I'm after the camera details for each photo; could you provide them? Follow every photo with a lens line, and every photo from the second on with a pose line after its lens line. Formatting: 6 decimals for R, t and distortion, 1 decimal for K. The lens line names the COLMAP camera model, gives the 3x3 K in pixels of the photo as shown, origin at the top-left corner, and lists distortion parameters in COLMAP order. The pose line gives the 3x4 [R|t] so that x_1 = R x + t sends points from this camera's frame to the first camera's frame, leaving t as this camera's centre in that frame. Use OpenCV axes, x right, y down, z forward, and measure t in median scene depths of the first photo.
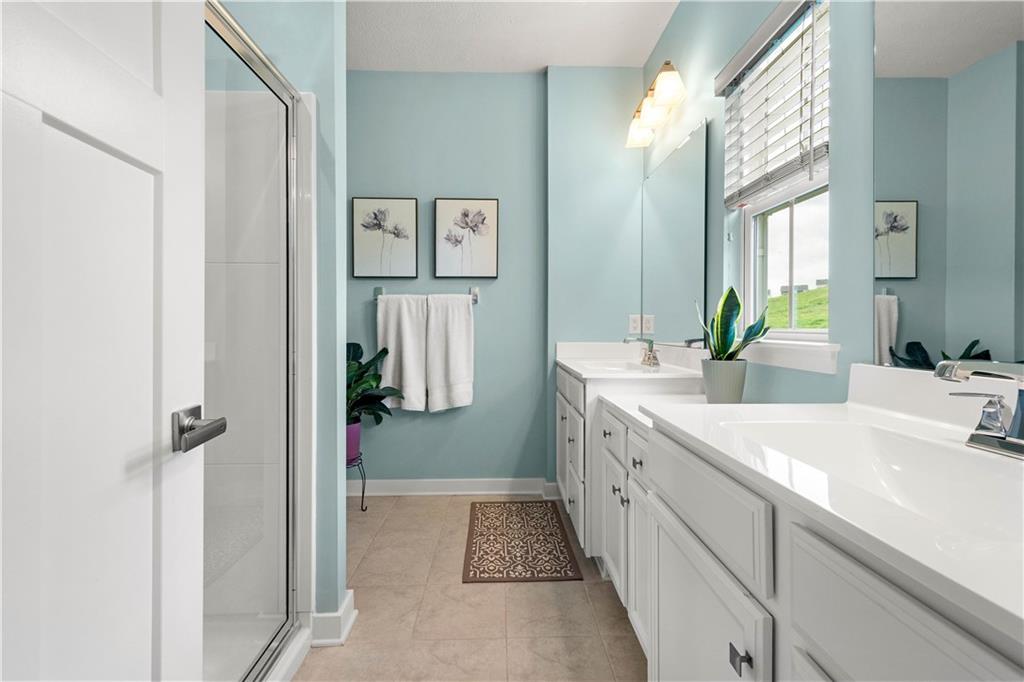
lens RADIAL K [[450.7, 0, 515.9], [0, 450.7, 328.6], [0, 0, 1]] dist [0.007022, -0.002007]
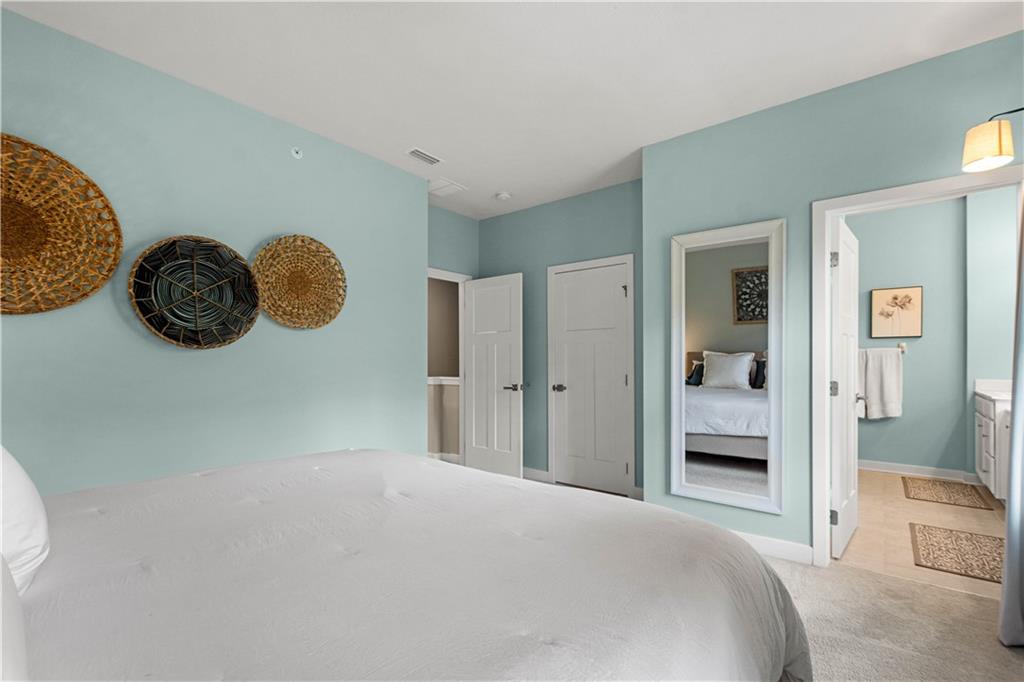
lens RADIAL K [[450.7, 0, 524.7], [0, 450.7, 356.8], [0, 0, 1]] dist [0.007022, -0.002007]
pose [[0.756617, -0.001547, -0.653856, -0.061323], [-0.005550, 0.999946, -0.008788, -0.024311], [0.653835, 0.010278, 0.756568, -1.163719]]
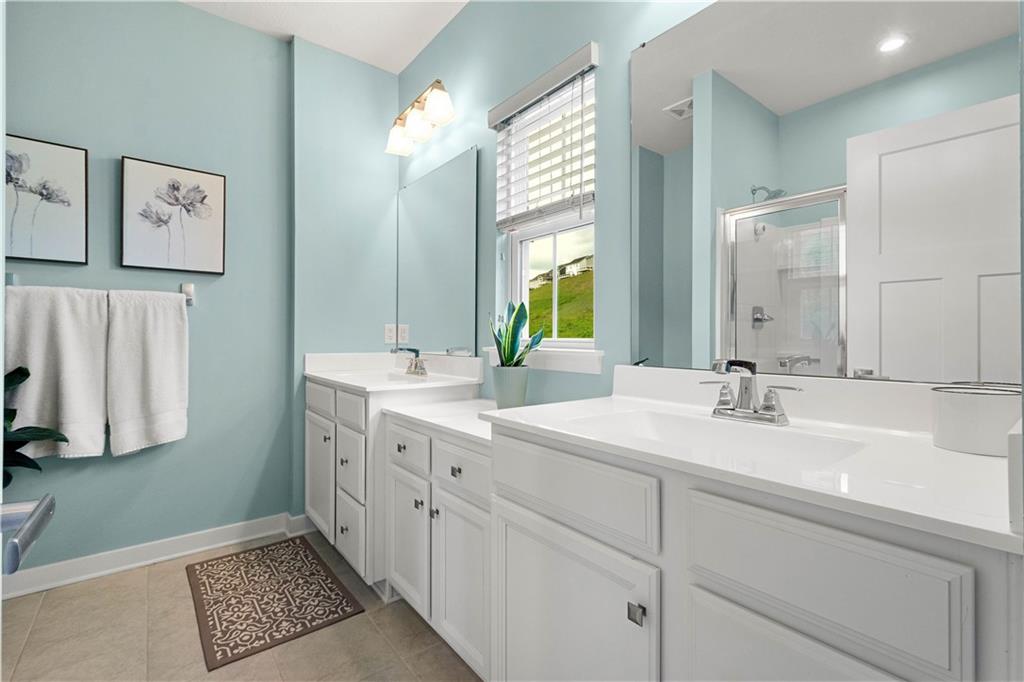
lens RADIAL K [[450.7, 0, 515.5], [0, 450.7, 337.2], [0, 0, 1]] dist [0.007022, -0.002007]
pose [[0.802496, 0.003540, 0.596647, -0.112832], [-0.001426, 0.999991, -0.004014, 0.000966], [-0.596656, 0.002371, 0.802493, 0.054352]]
